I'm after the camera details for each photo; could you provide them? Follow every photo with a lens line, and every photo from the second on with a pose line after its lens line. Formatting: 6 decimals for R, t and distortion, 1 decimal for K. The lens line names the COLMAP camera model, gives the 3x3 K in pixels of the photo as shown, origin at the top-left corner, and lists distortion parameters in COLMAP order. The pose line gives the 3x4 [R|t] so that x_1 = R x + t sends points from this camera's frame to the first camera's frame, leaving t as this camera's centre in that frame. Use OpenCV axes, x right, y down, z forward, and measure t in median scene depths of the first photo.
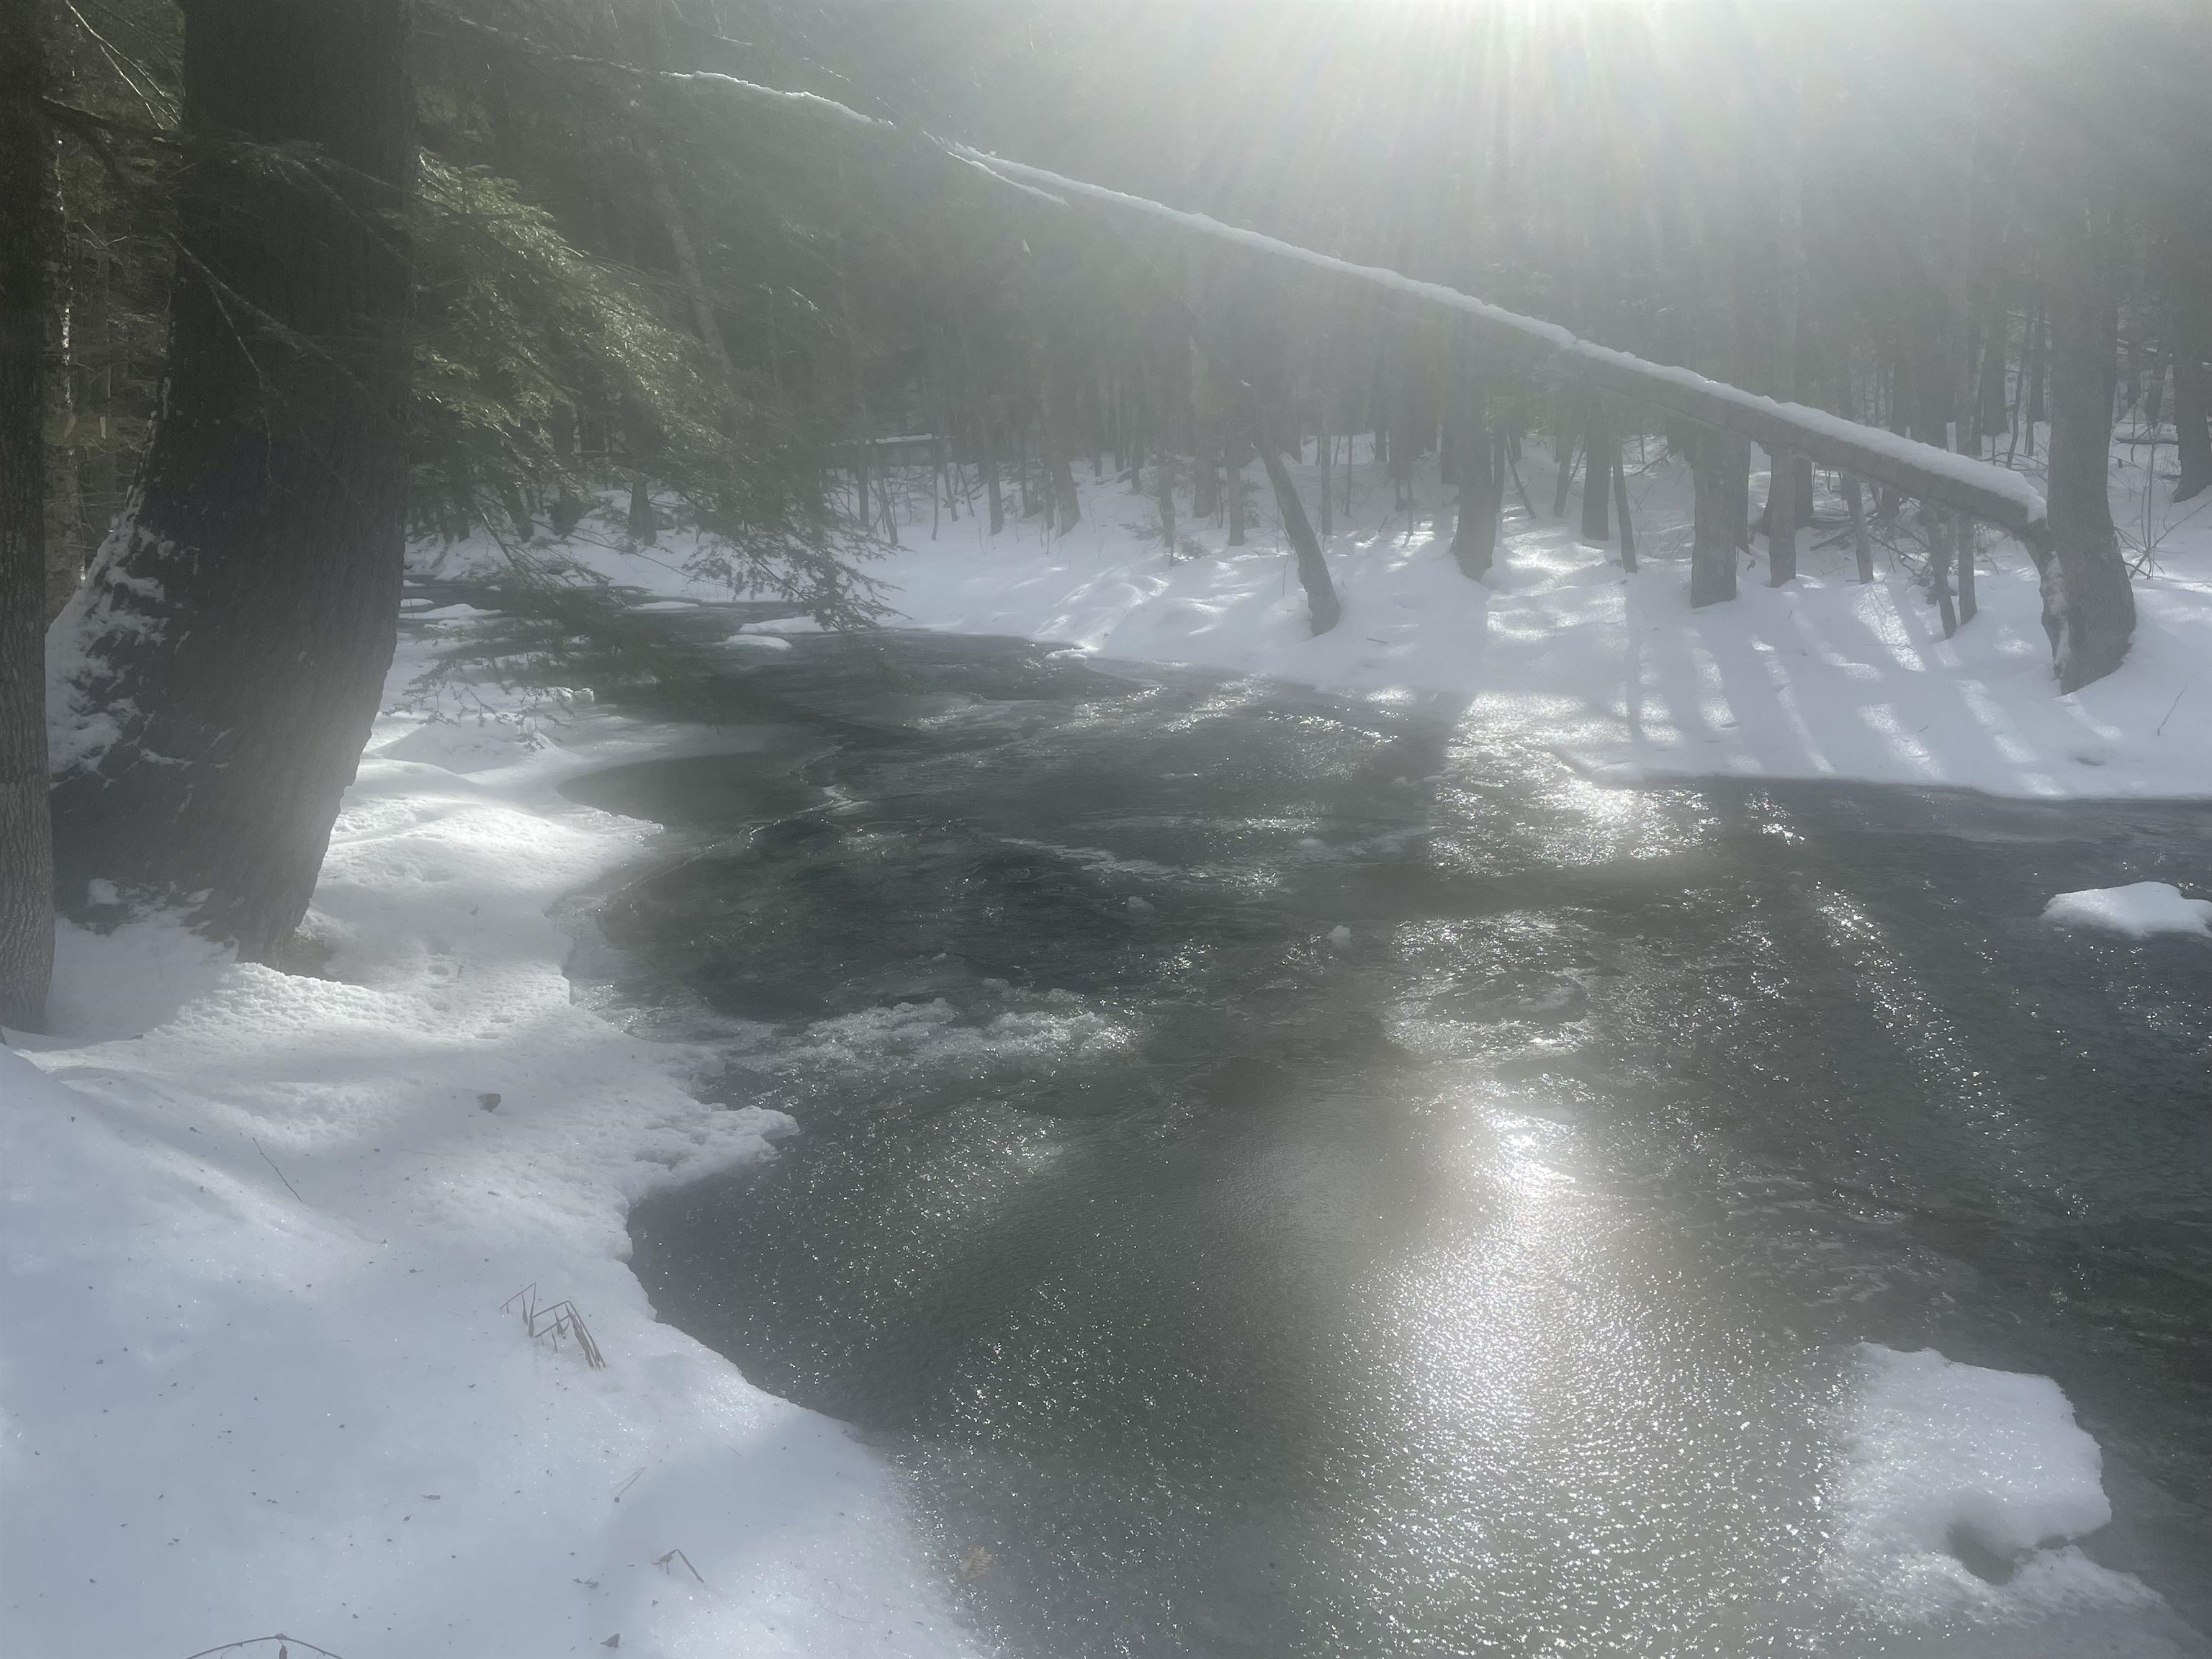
lens RADIAL K [[1669.3, 0, 1113.3], [0, 1669.3, 829.6], [0, 0, 1]] dist [-0.001581, -0.001769]
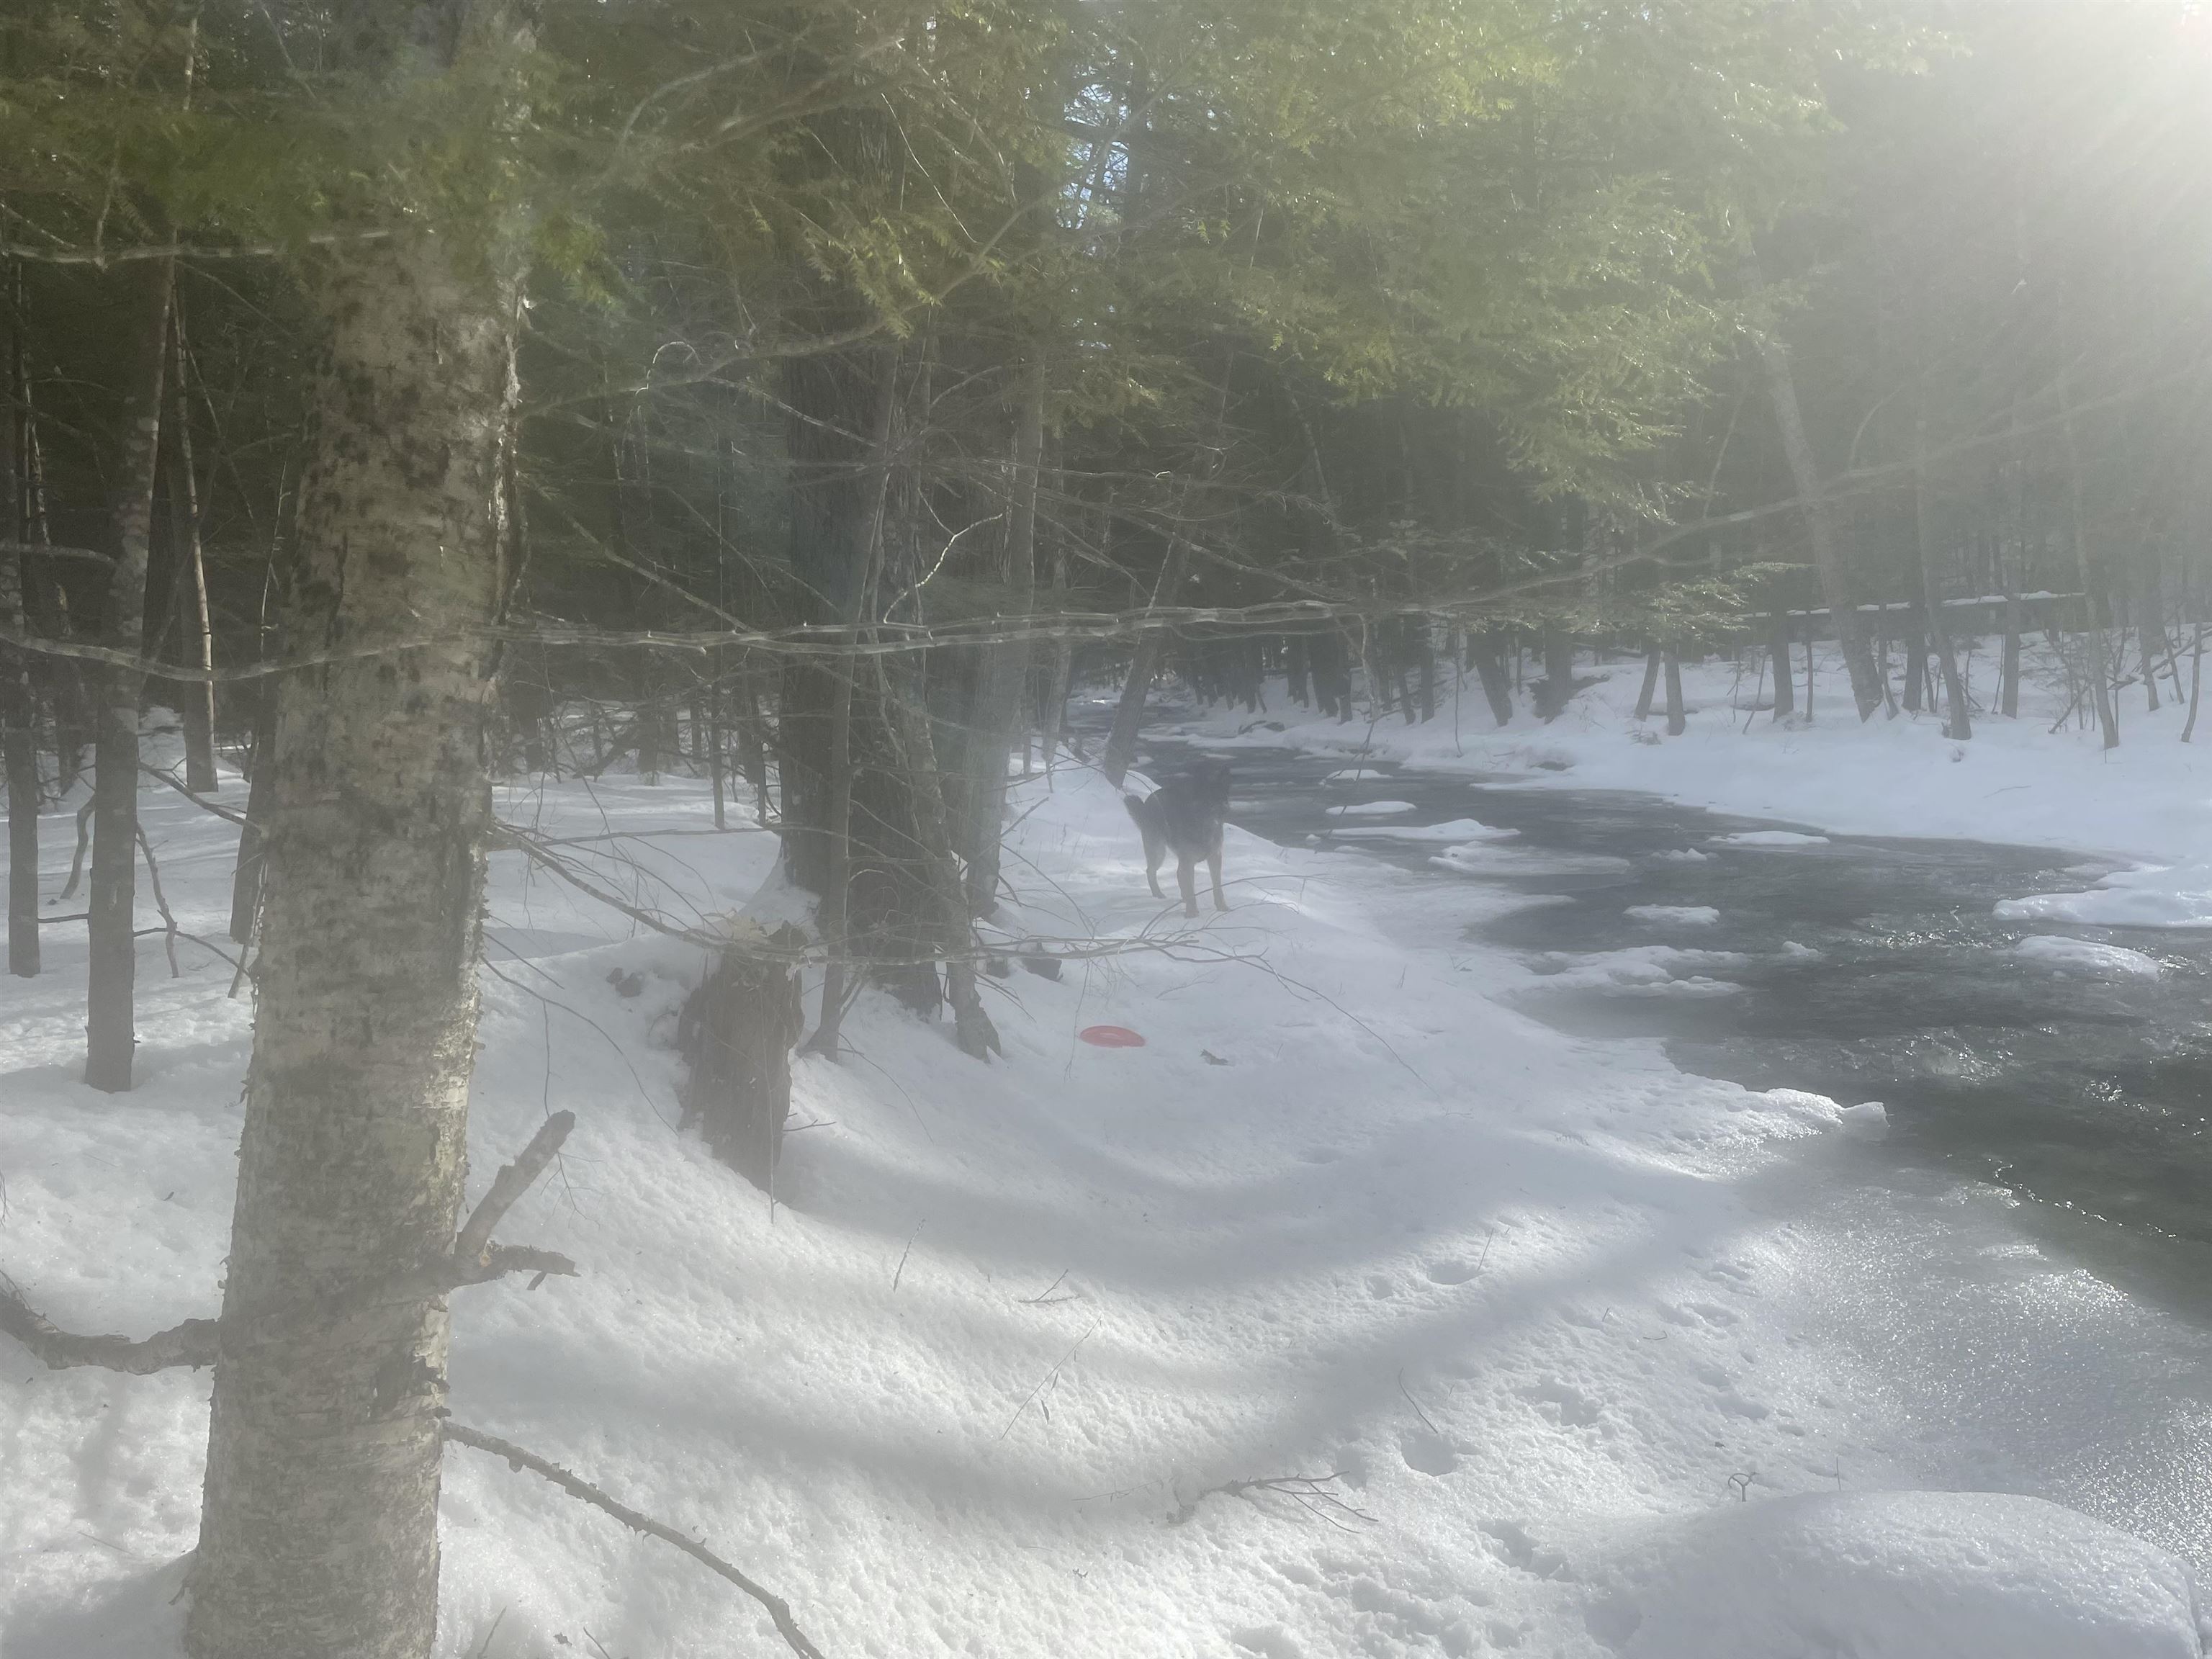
lens RADIAL K [[1669.3, 0, 1113.3], [0, 1669.3, 829.6], [0, 0, 1]] dist [-0.001581, -0.001769]
pose [[0.863930, 0.053106, -0.500804, -0.199610], [-0.104506, 0.991683, -0.075122, -0.074900], [0.492650, 0.117237, 0.862294, 0.376986]]
